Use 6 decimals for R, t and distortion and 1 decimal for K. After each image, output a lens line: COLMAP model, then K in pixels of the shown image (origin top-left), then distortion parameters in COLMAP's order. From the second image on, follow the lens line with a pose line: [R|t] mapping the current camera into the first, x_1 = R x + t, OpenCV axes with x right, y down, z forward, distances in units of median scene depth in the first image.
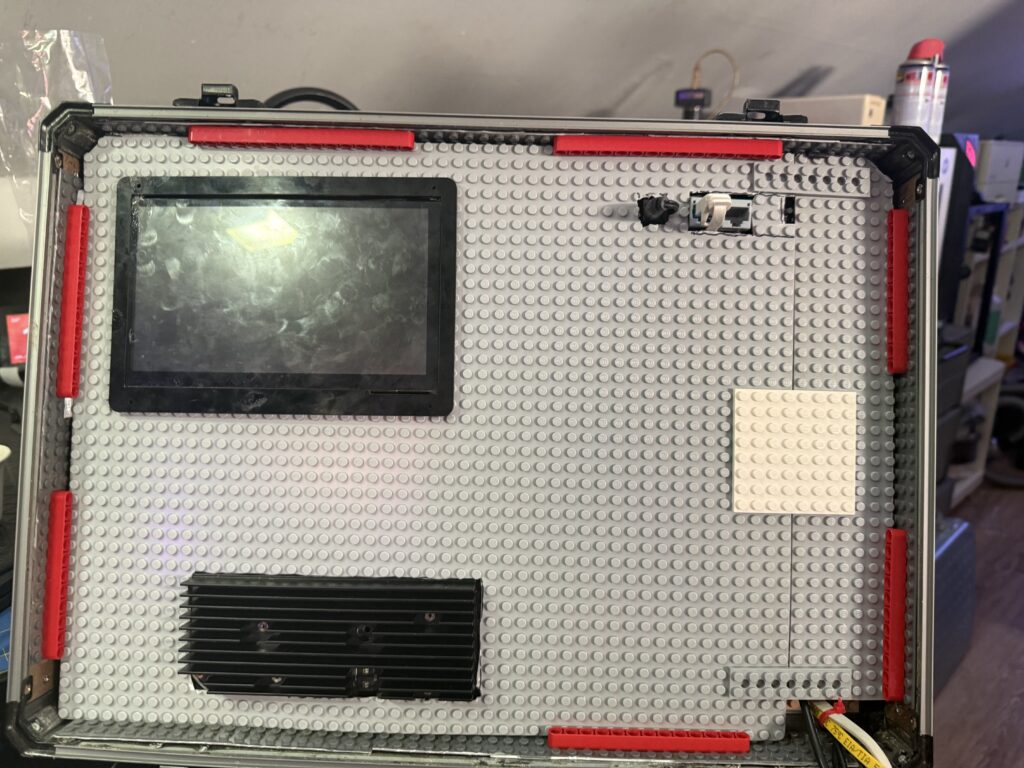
lens RADIAL K [[736.4, 0, 514.8], [0, 736.4, 384.0], [0, 0, 1]] dist [-0.012137, -0.008490]
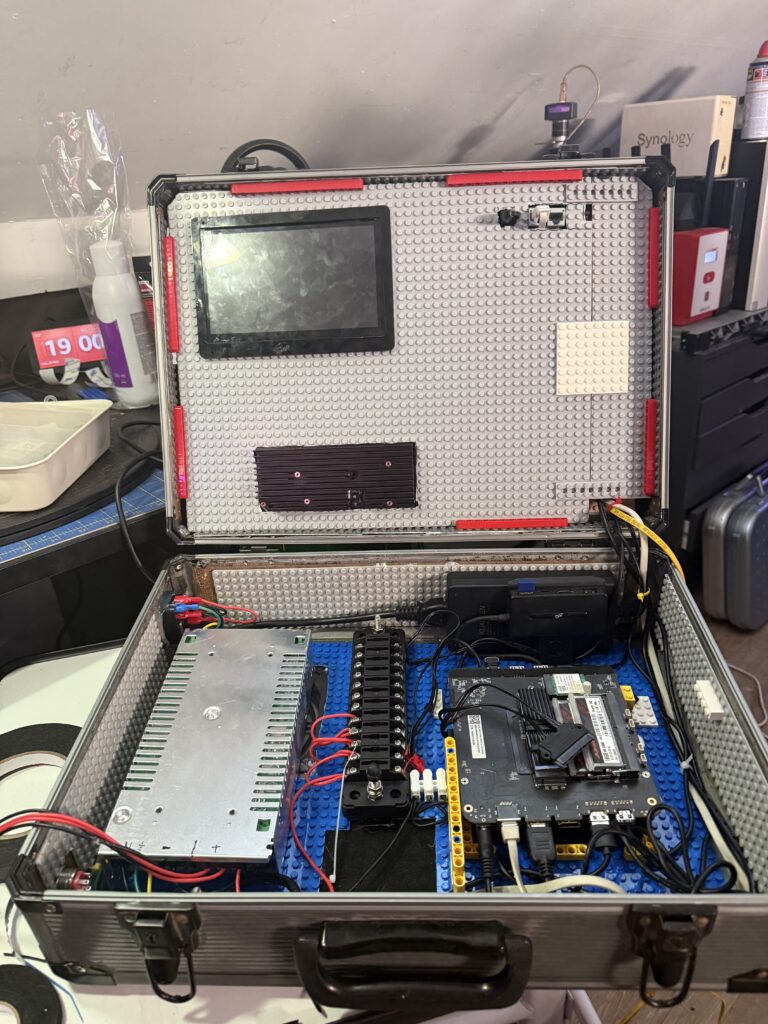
lens RADIAL K [[708.9, 0, 384.0], [0, 708.9, 512.0], [0, 0, 1]] dist [0.146322, -0.366632]
pose [[0.997856, -0.050018, -0.042198, -0.057712], [0.055820, 0.987119, 0.149933, 0.169092], [0.034155, -0.151967, 0.987795, -0.750107]]
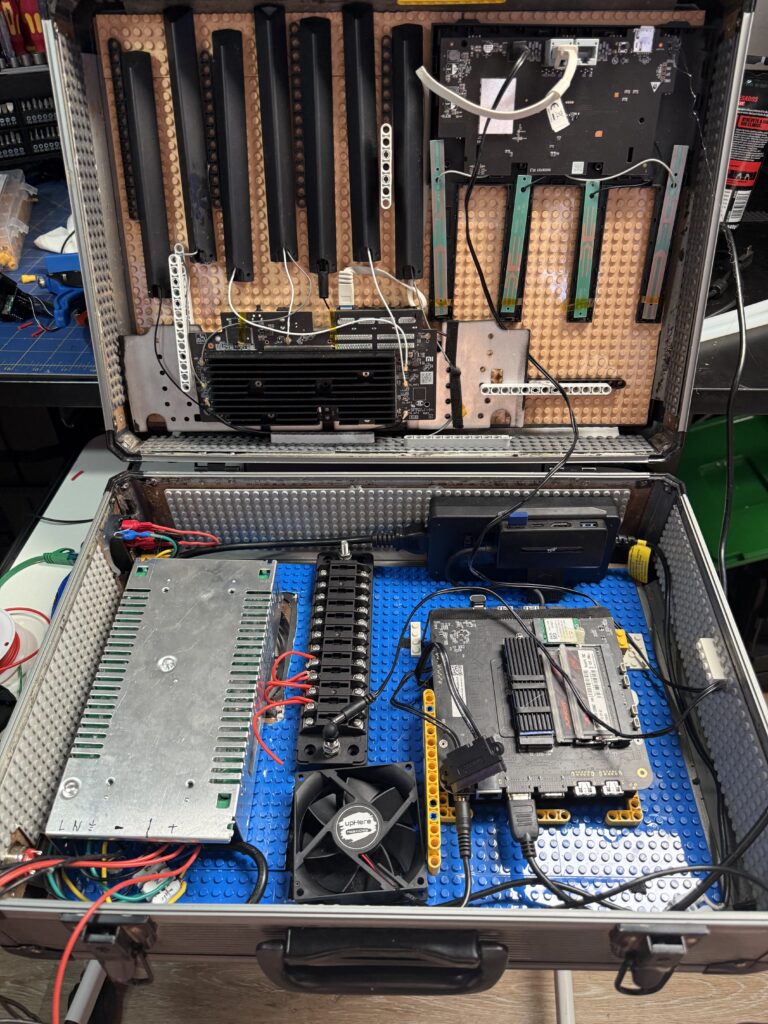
lens RADIAL K [[715.8, 0, 389.2], [0, 715.8, 519.5], [0, 0, 1]] dist [0.002614, -0.164043]
pose [[0.999460, -0.025605, -0.020591, -0.047695], [0.031504, 0.924786, 0.379182, 0.044568], [0.009334, -0.379626, 0.925093, -0.490690]]
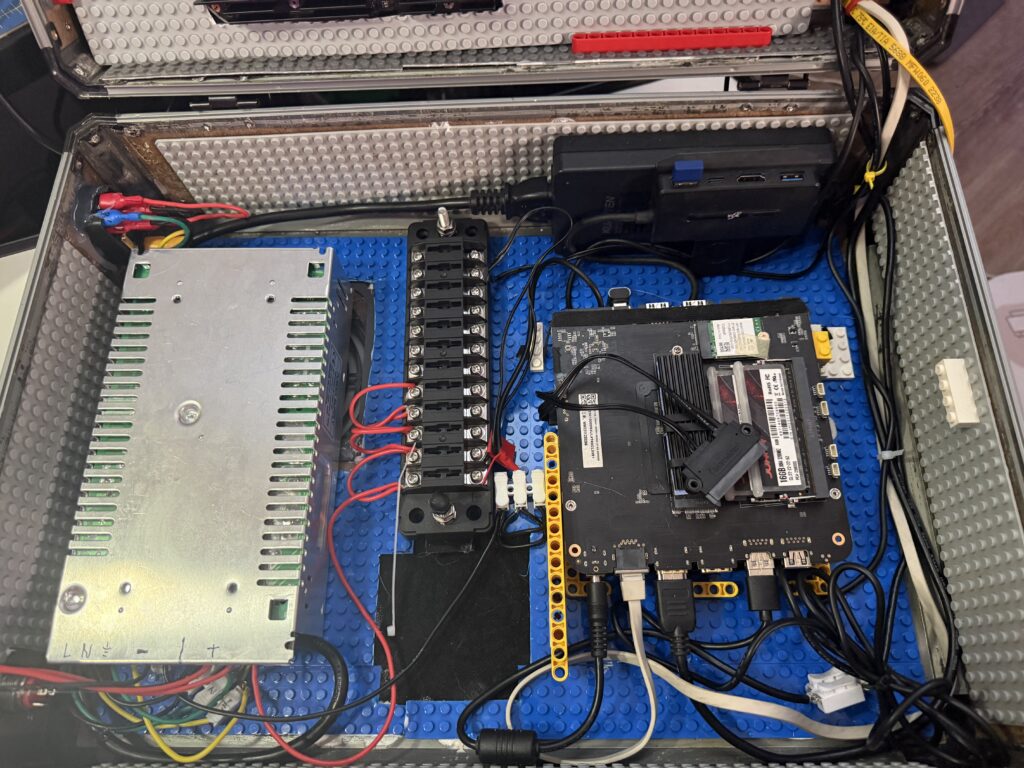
lens RADIAL K [[736.4, 0, 514.8], [0, 736.4, 384.0], [0, 0, 1]] dist [-0.012137, -0.008490]
pose [[0.997614, -0.049736, -0.047885, -0.008287], [0.069030, 0.705975, 0.704865, 0.089635], [-0.001251, -0.706489, 0.707723, -0.053256]]
